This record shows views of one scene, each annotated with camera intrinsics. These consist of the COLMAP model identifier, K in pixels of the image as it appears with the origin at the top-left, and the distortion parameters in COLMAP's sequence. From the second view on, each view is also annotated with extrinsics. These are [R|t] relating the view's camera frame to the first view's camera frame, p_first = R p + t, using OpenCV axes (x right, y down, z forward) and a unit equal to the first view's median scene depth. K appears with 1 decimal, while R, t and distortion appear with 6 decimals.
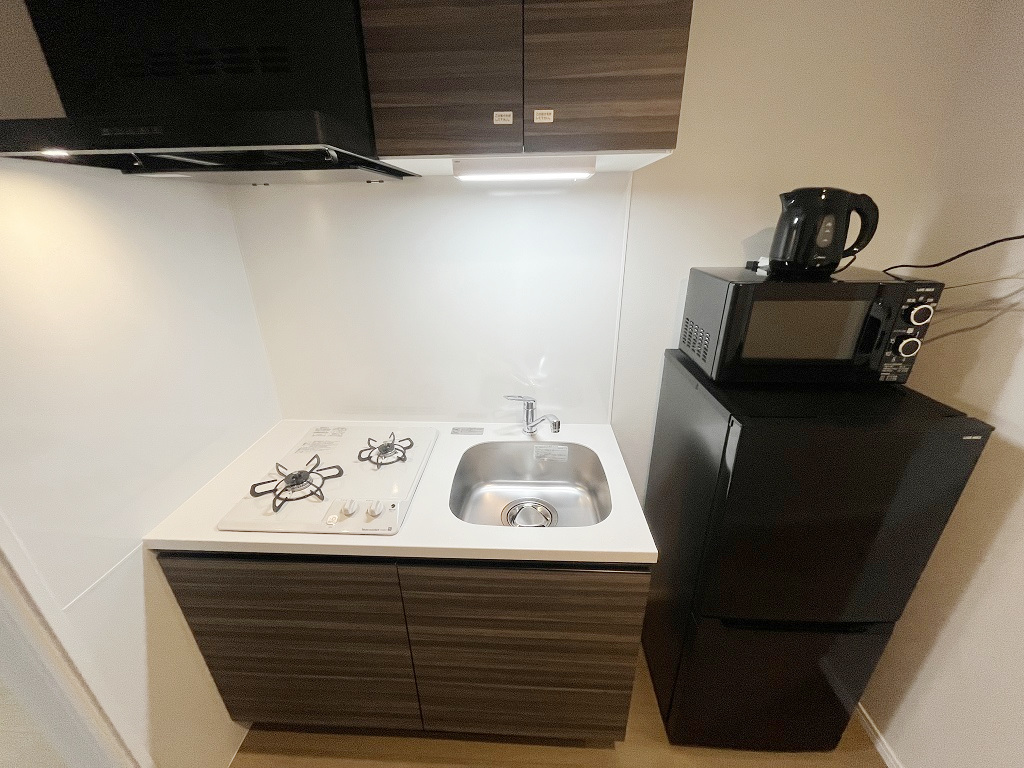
lens RADIAL K [[412.0, 0, 533.6], [0, 412.0, 384.2], [0, 0, 1]] dist [-0.000895, -0.001538]
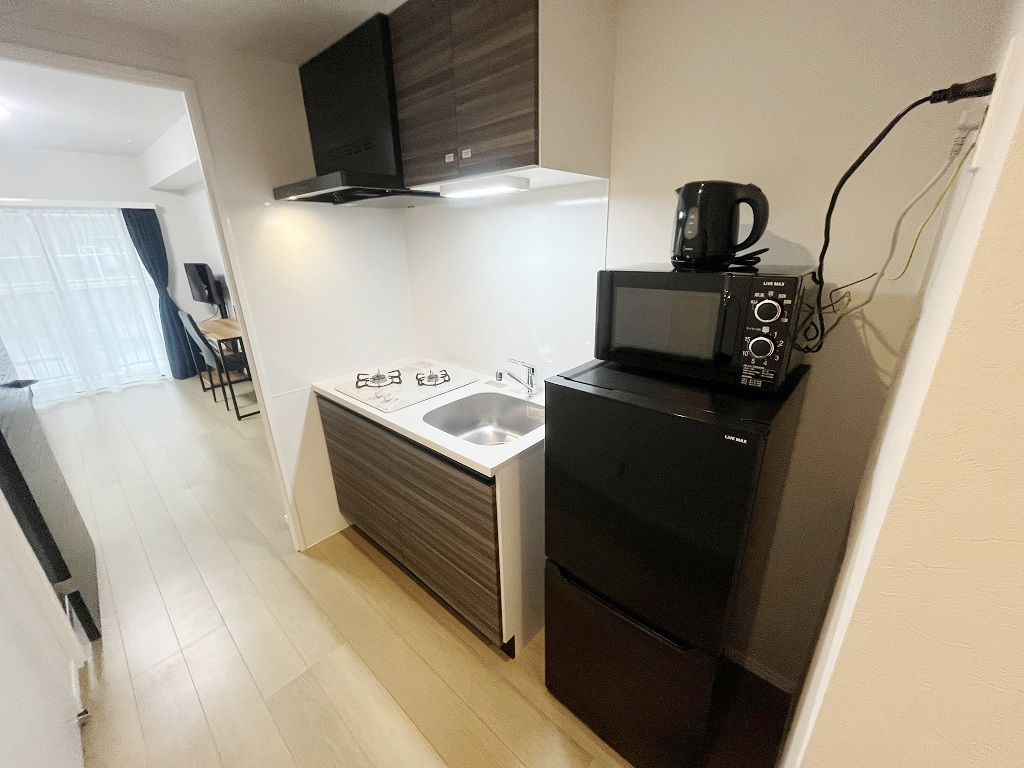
lens RADIAL K [[412.0, 0, 508.5], [0, 412.0, 381.6], [0, 0, 1]] dist [-0.000895, -0.001538]
pose [[0.772909, 0.203294, -0.601068, 1.028963], [-0.226940, 0.973193, 0.037334, 0.073565], [0.592545, 0.107550, 0.798325, -0.041715]]
